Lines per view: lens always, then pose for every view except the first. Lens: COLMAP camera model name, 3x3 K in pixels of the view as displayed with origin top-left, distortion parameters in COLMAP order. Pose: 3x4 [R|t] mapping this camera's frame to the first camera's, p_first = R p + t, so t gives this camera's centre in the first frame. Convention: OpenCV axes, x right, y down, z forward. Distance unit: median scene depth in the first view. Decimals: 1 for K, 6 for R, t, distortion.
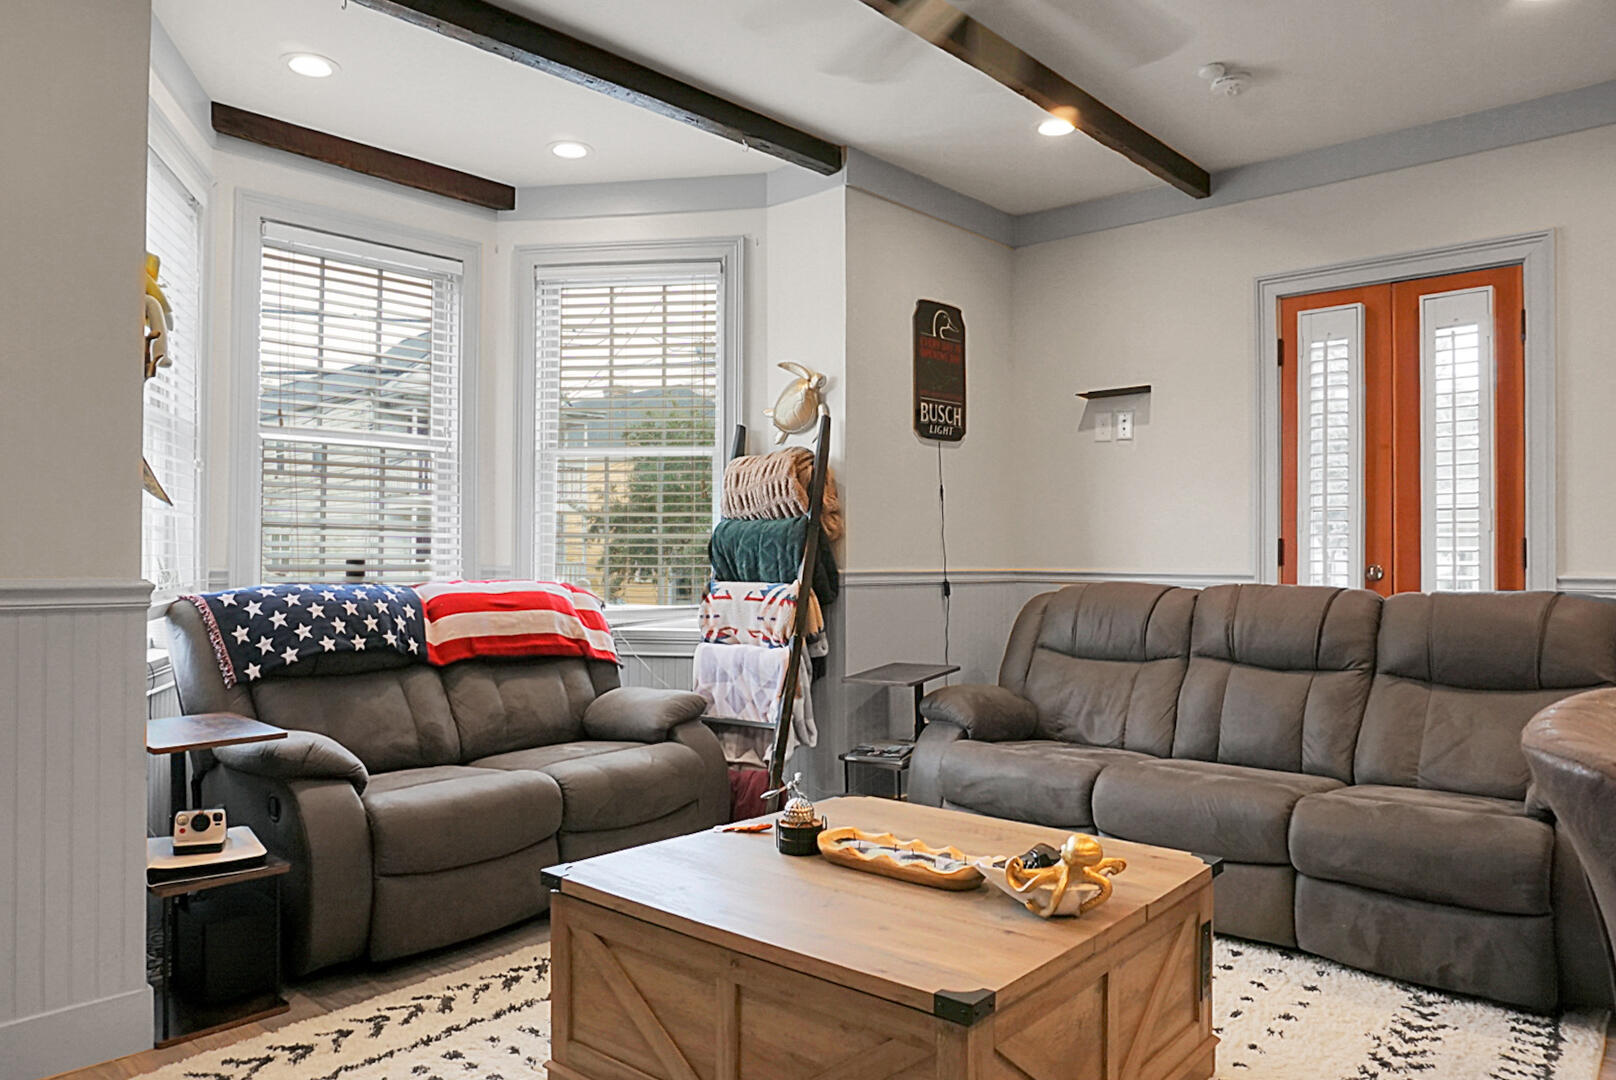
lens RADIAL K [[1109.9, 0, 792.5], [0, 1109.9, 548.4], [0, 0, 1]] dist [-0.002409, -0.000732]
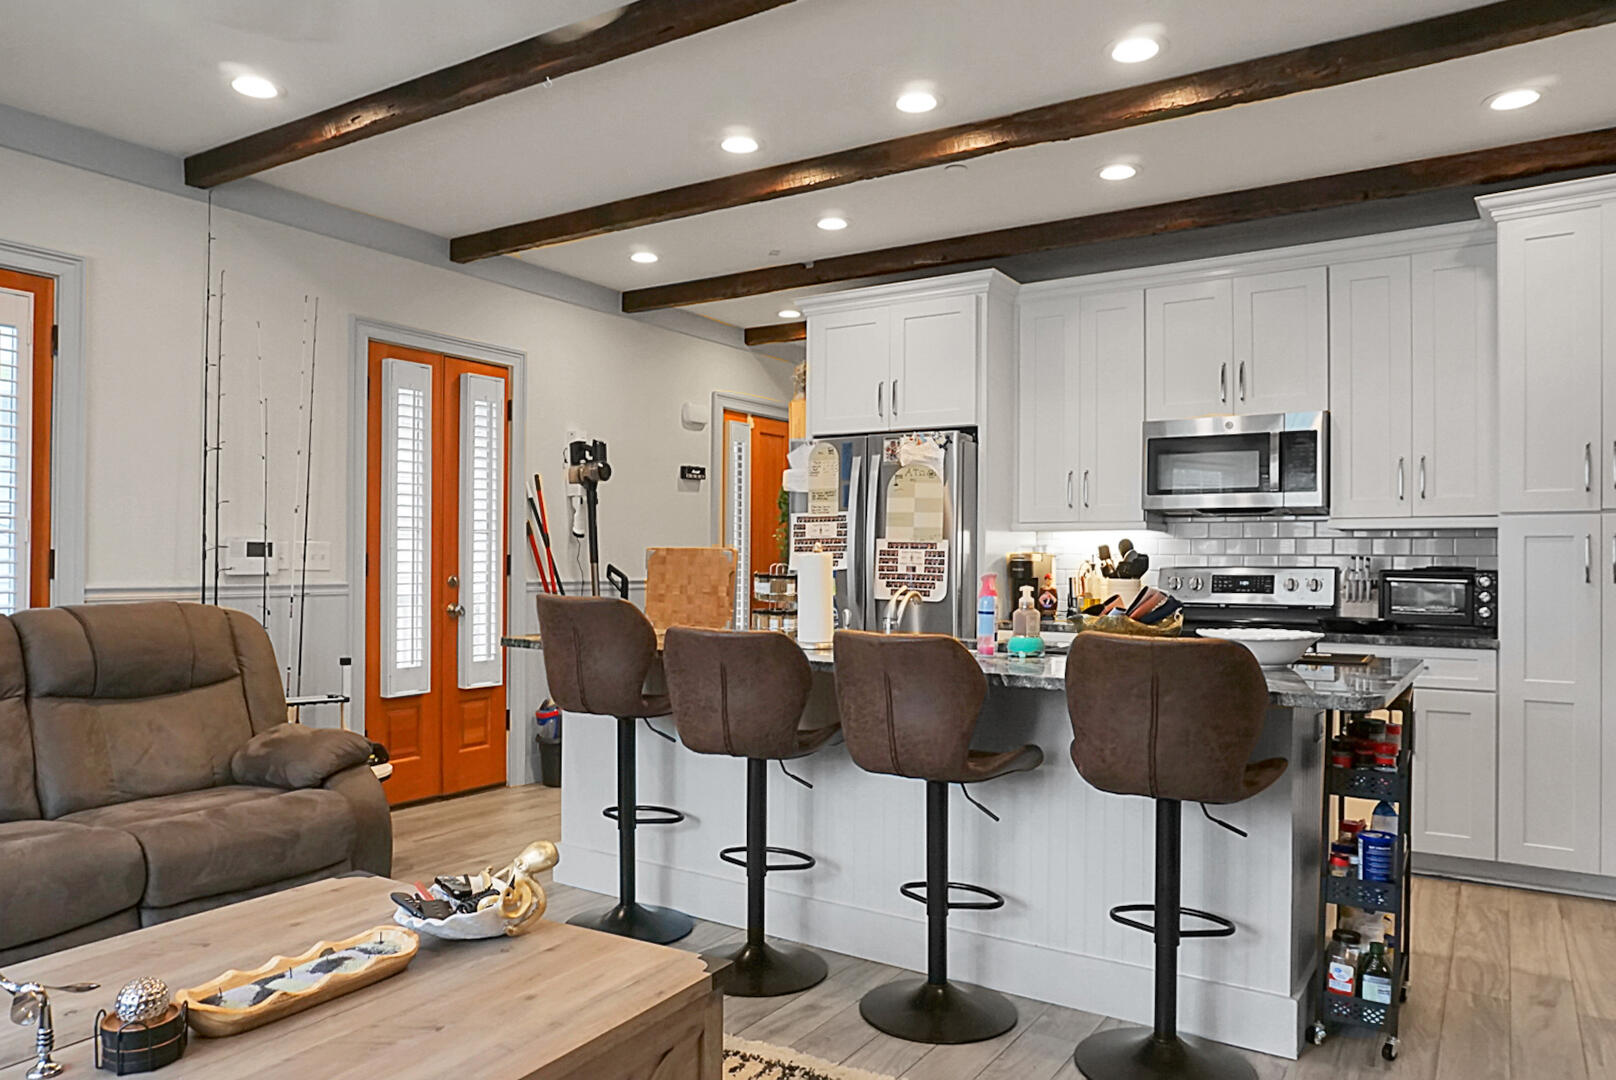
lens RADIAL K [[1109.9, 0, 791.9], [0, 1109.9, 538.8], [0, 0, 1]] dist [-0.002409, -0.000732]
pose [[-0.152316, 0.009587, 0.988285, -0.701080], [-0.009679, 0.999891, -0.011191, -0.022606], [-0.988284, -0.011270, -0.152207, 0.759323]]
